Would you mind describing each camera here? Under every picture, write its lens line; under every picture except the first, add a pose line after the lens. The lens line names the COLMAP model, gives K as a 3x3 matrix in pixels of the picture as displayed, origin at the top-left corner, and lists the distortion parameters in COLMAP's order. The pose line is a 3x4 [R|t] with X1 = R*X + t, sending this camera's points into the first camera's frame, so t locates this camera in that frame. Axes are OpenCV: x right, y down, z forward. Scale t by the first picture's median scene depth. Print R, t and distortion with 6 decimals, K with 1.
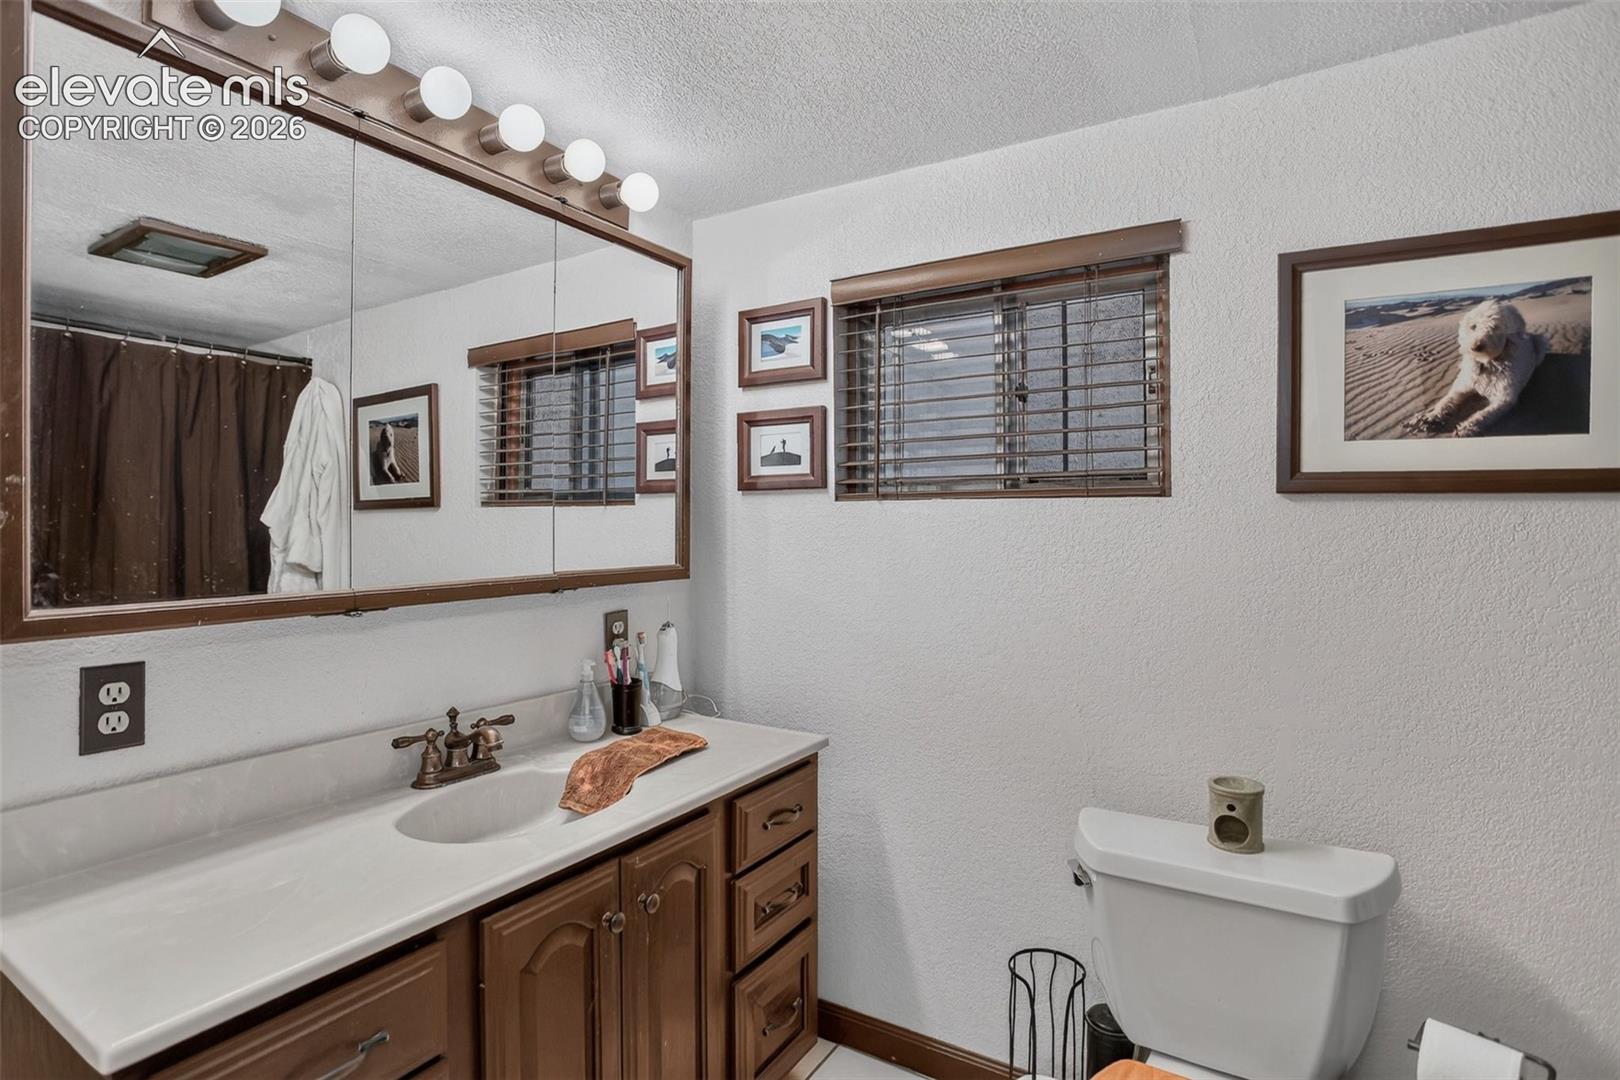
lens RADIAL K [[848.0, 0, 808.8], [0, 848.0, 524.4], [0, 0, 1]] dist [-0.034483, 0.038895]
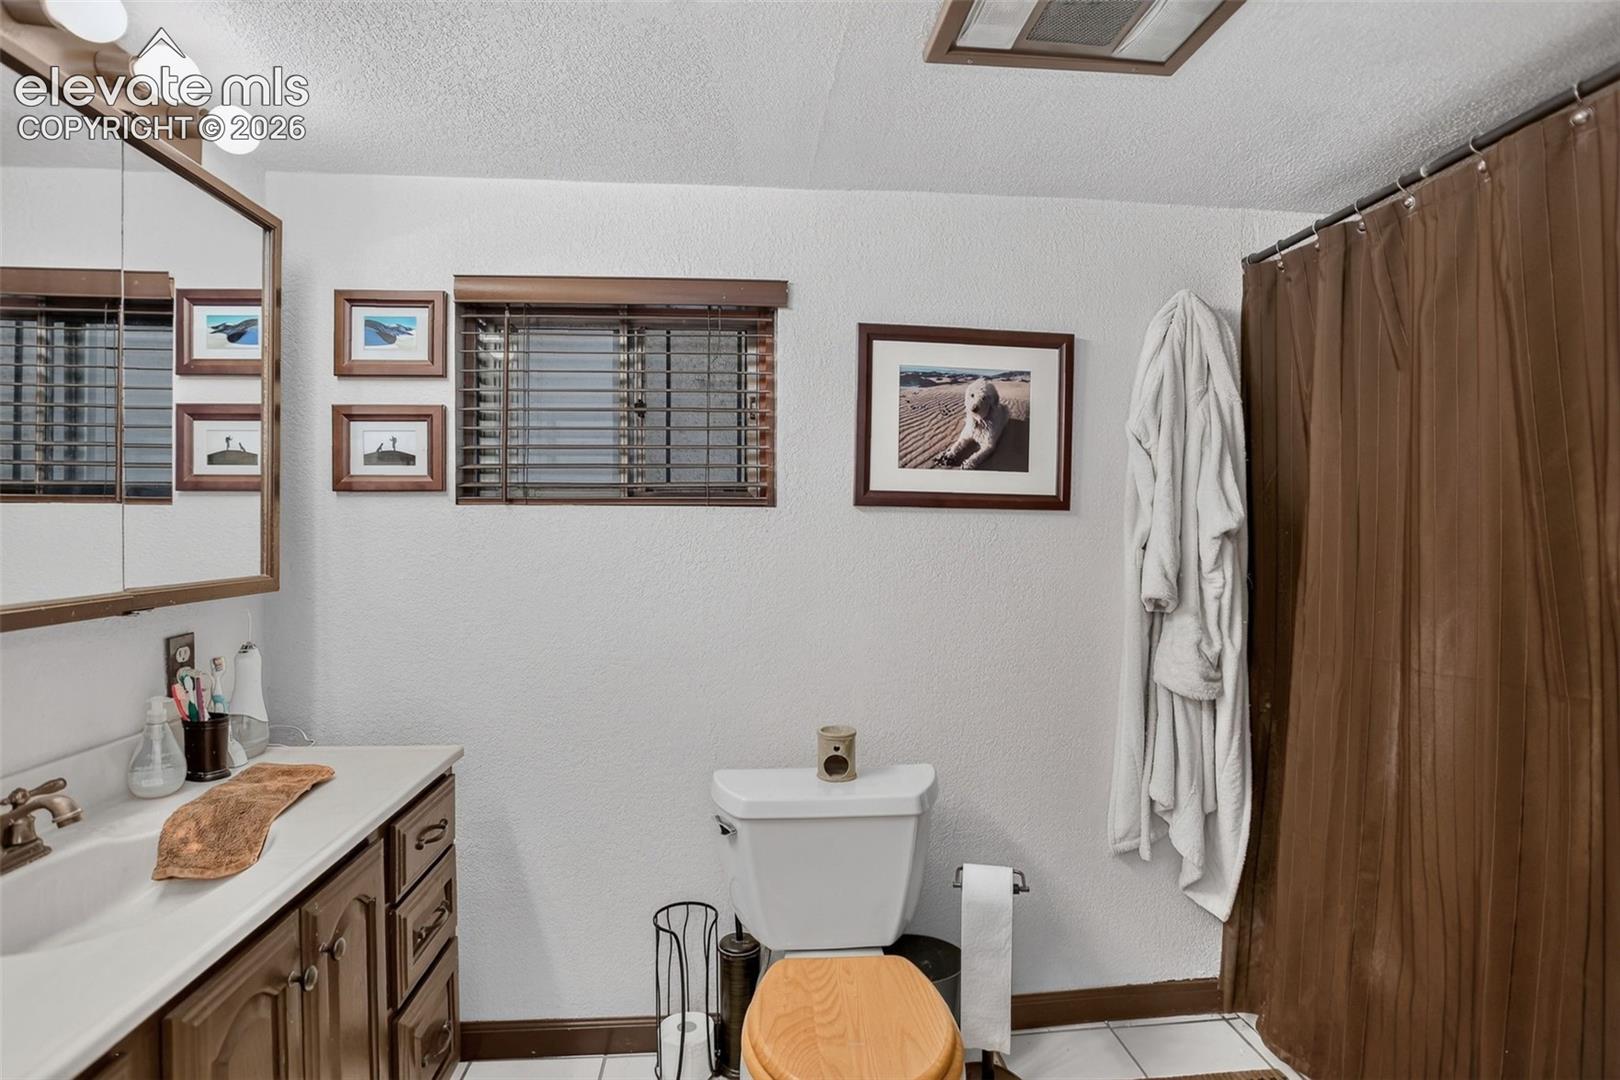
lens RADIAL K [[836.0, 0, 810.0], [0, 836.0, 540.0], [0, 0, 1]] dist [-0.002660, 0.036592]
pose [[0.817097, -0.006268, 0.576466, -0.211381], [-0.002950, 0.999882, 0.015054, -0.003004], [-0.576492, -0.014001, 0.816983, -0.018936]]
